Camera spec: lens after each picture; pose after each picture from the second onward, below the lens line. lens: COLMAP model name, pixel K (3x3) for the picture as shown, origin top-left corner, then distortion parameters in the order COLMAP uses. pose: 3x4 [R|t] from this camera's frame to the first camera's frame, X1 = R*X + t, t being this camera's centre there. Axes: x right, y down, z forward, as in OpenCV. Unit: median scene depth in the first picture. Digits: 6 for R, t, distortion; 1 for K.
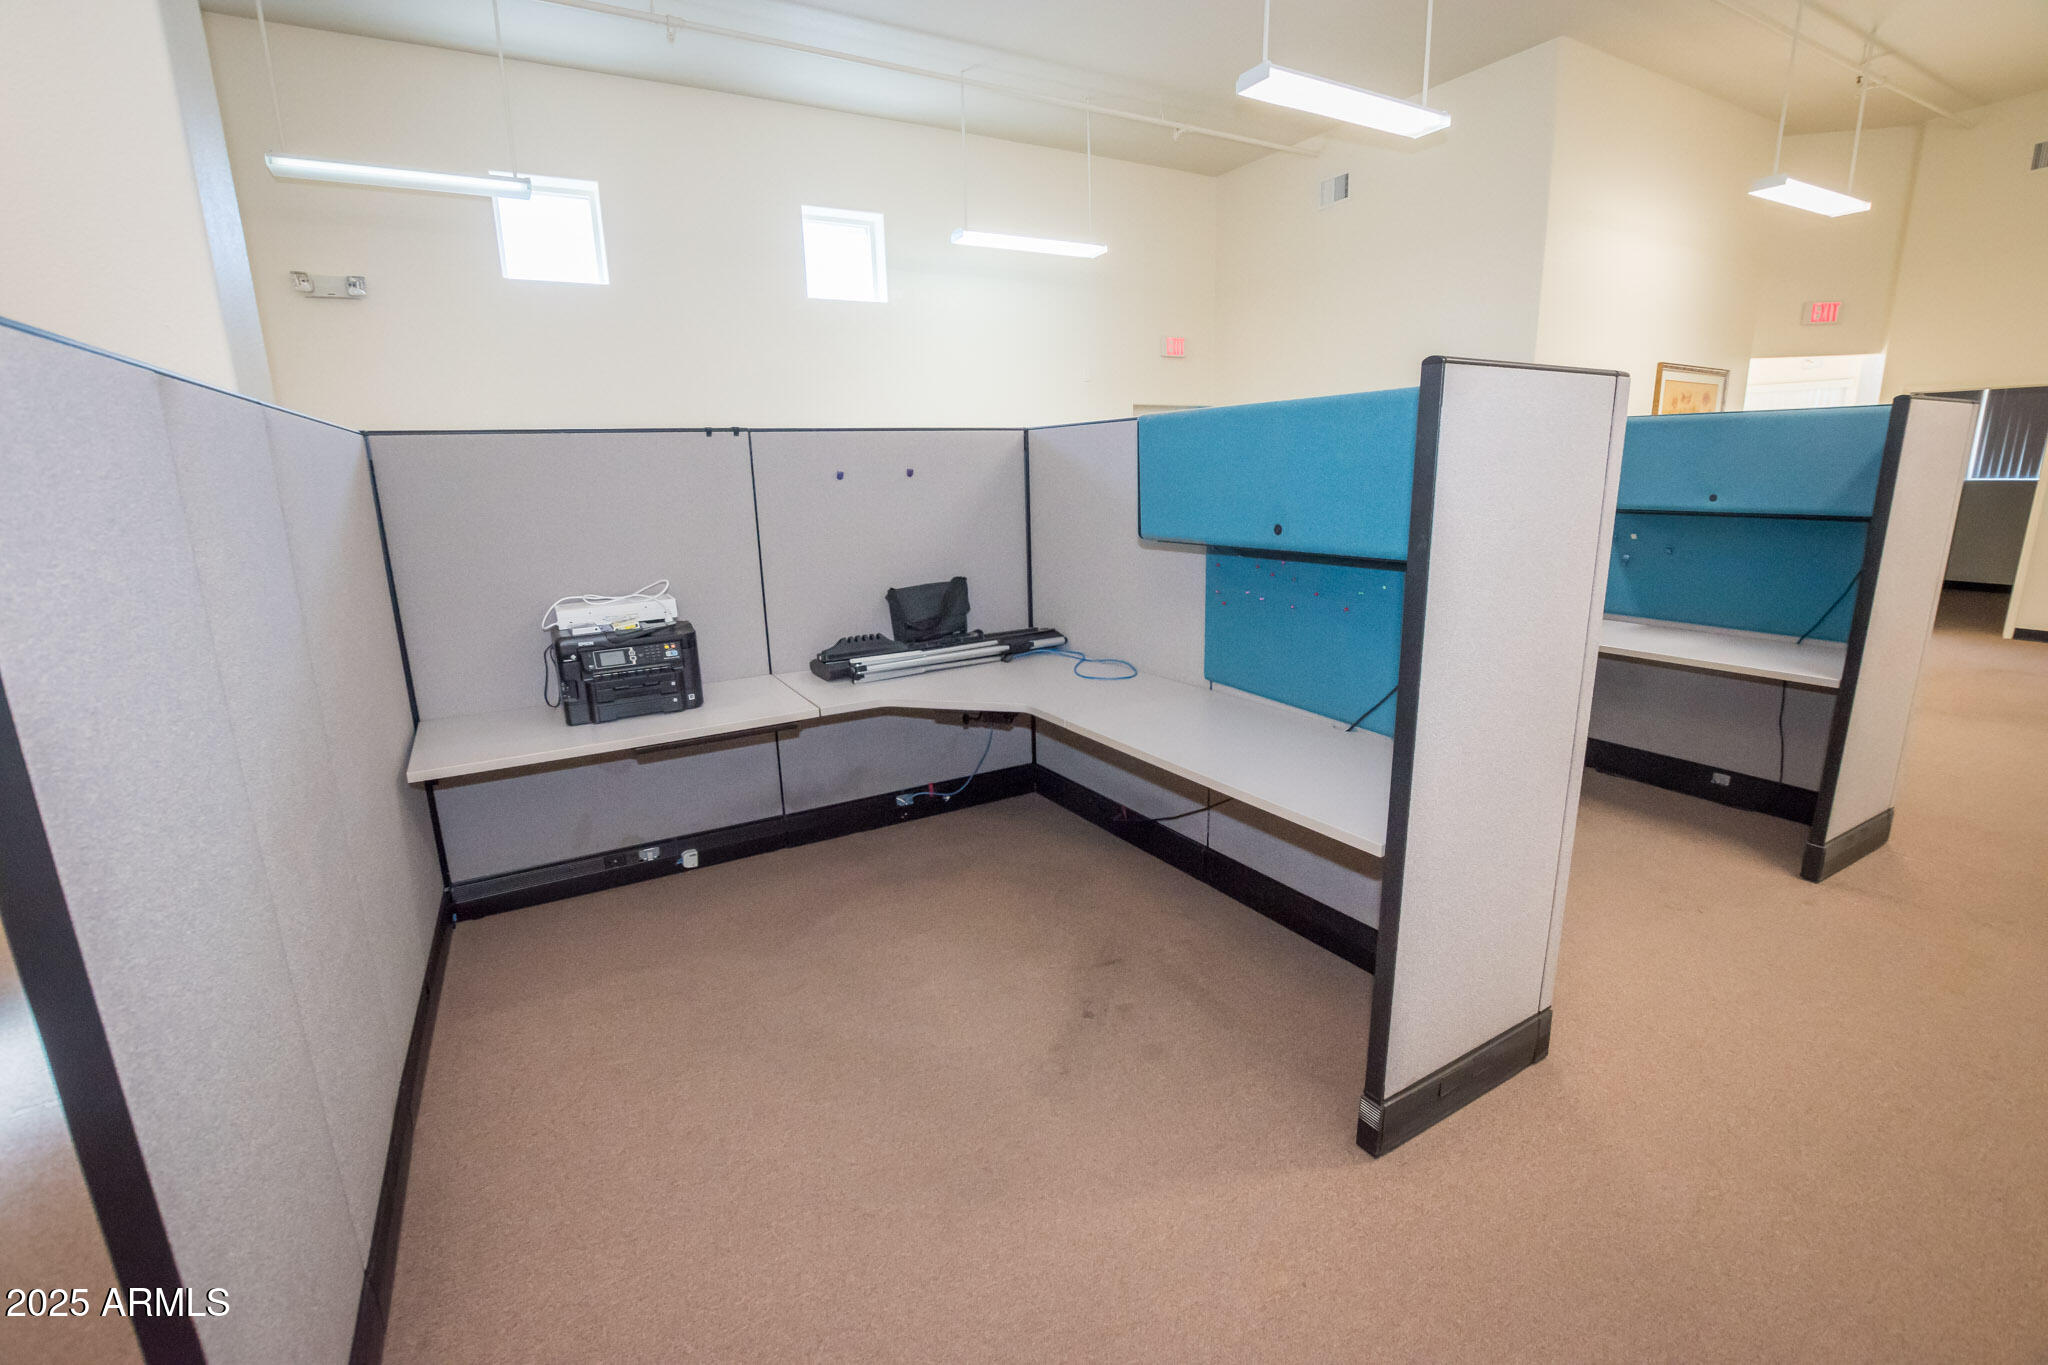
lens RADIAL K [[905.7, 0, 1028.8], [0, 905.7, 686.4], [0, 0, 1]] dist [-0.038319, 0.007638]
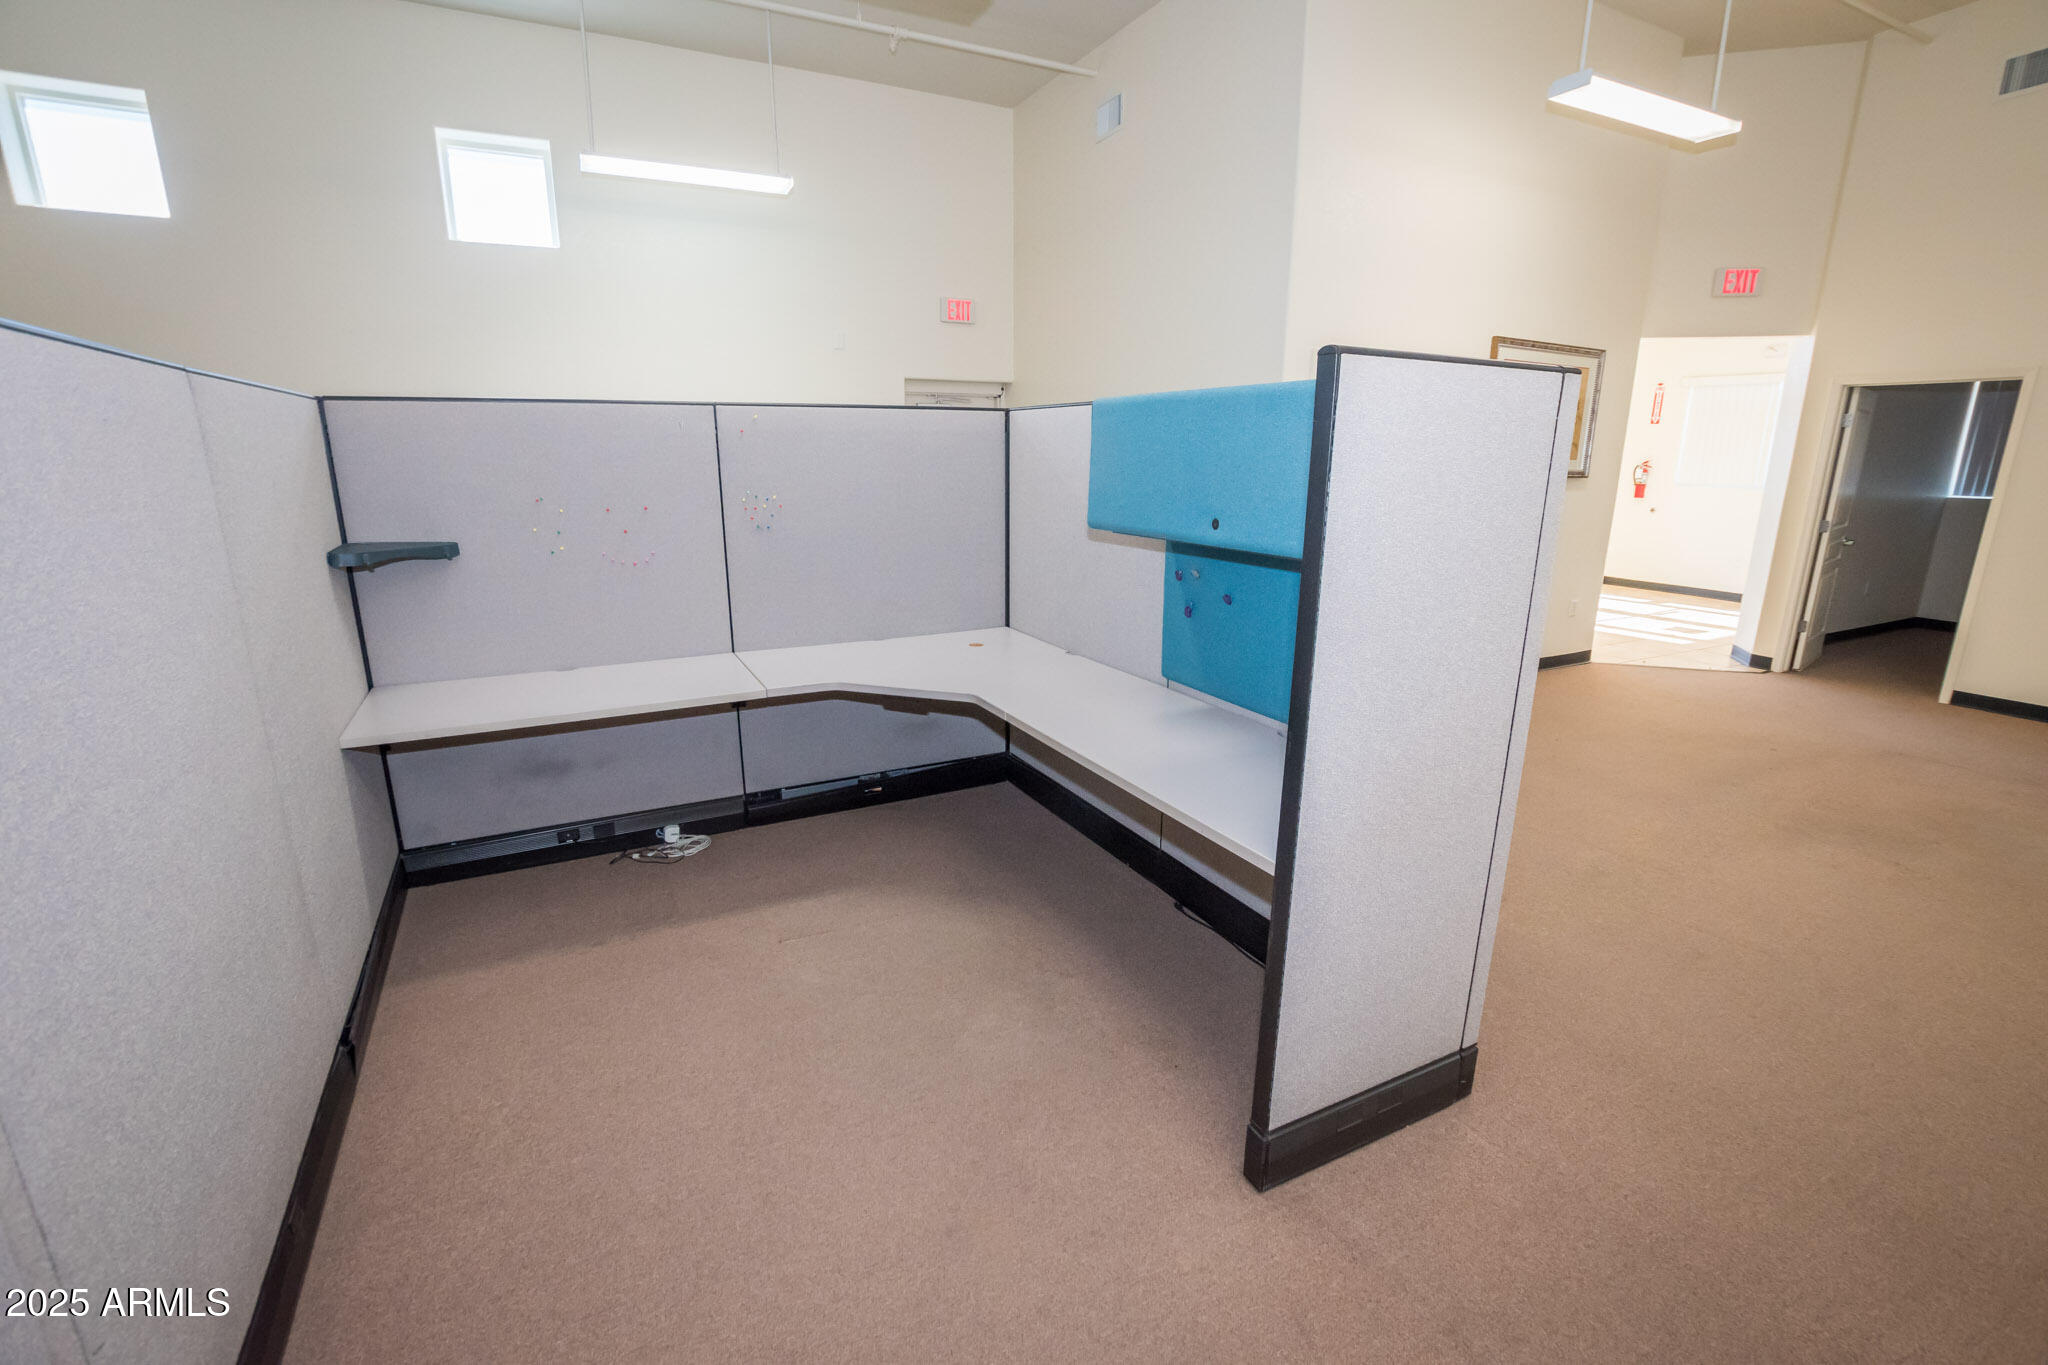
lens RADIAL K [[891.1, 0, 1023.5], [0, 891.1, 706.5], [0, 0, 1]] dist [-0.051414, 0.013002]
pose [[0.998347, 0.040738, -0.040548, 0.115817], [-0.038900, 0.998224, 0.045115, -0.017654], [0.042314, -0.043463, 0.998159, 0.063660]]
